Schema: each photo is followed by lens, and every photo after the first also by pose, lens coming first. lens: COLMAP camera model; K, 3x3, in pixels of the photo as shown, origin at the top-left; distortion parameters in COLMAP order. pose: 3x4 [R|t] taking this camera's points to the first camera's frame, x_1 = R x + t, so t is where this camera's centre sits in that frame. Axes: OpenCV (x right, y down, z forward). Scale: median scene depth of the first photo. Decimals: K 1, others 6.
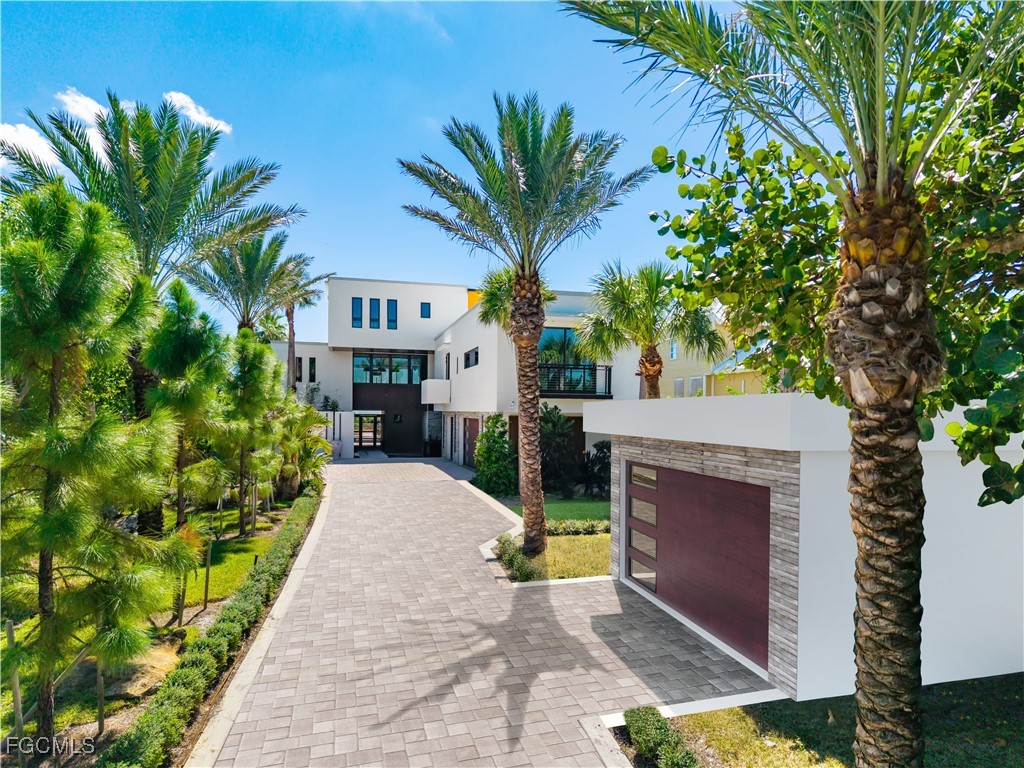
lens RADIAL K [[686.7, 0, 553.7], [0, 686.7, 423.7], [0, 0, 1]] dist [0.002308, 0.000550]
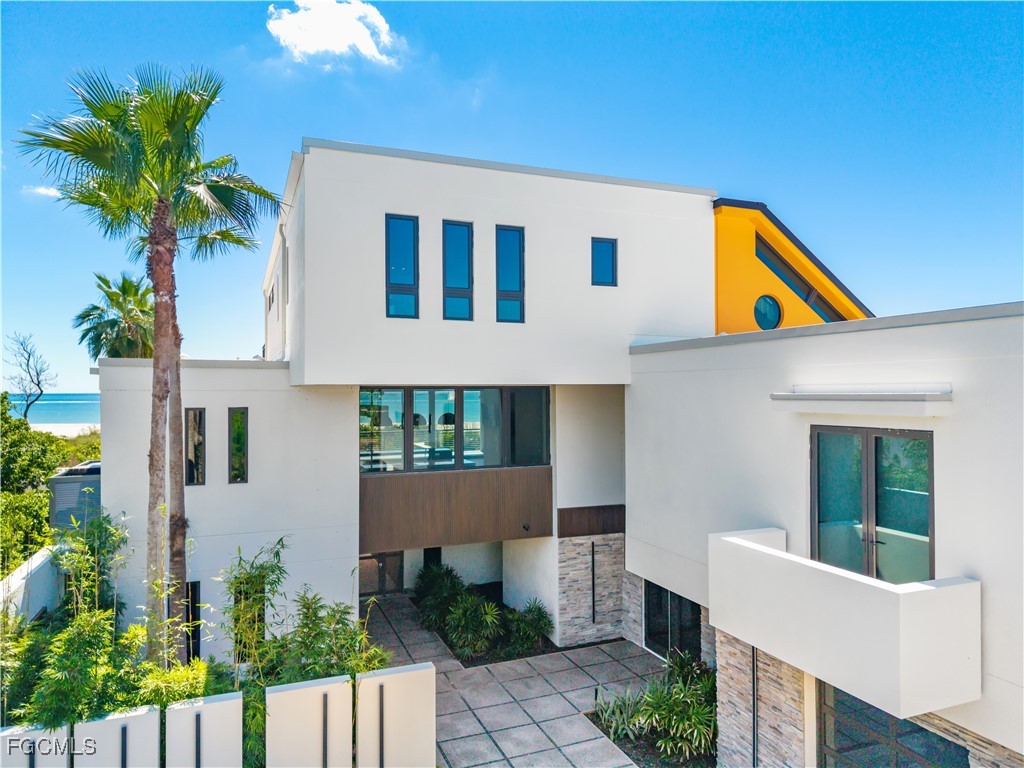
lens RADIAL K [[673.8, 0, 506.4], [0, 673.8, 386.9], [0, 0, 1]] dist [0.036931, 0.002147]
pose [[0.996959, -0.013619, 0.076728, -0.319799], [0.015131, 0.999702, -0.019148, -0.126284], [-0.076444, 0.020251, 0.996868, 0.859102]]
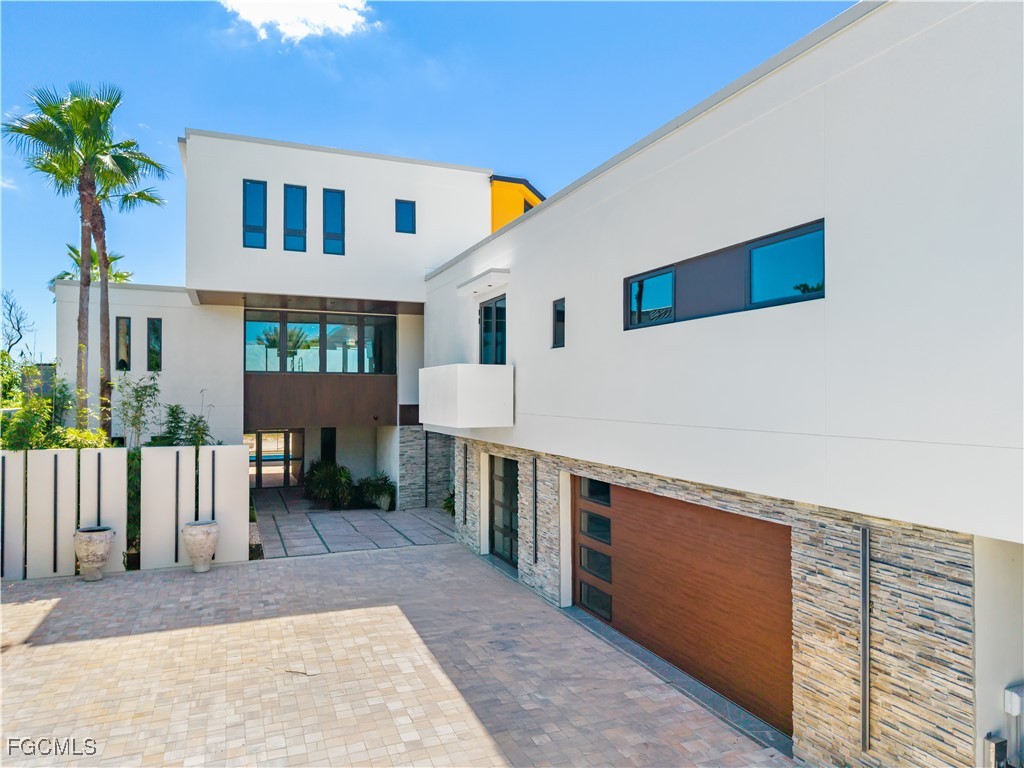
lens RADIAL K [[680.5, 0, 512.0], [0, 680.5, 384.0], [0, 0, 1]] dist [0.021168, 0.001827]
pose [[0.995787, -0.010248, 0.091121, -0.196171], [0.013028, 0.999466, -0.029967, -0.044903], [-0.090765, 0.031028, 0.995389, 0.664736]]
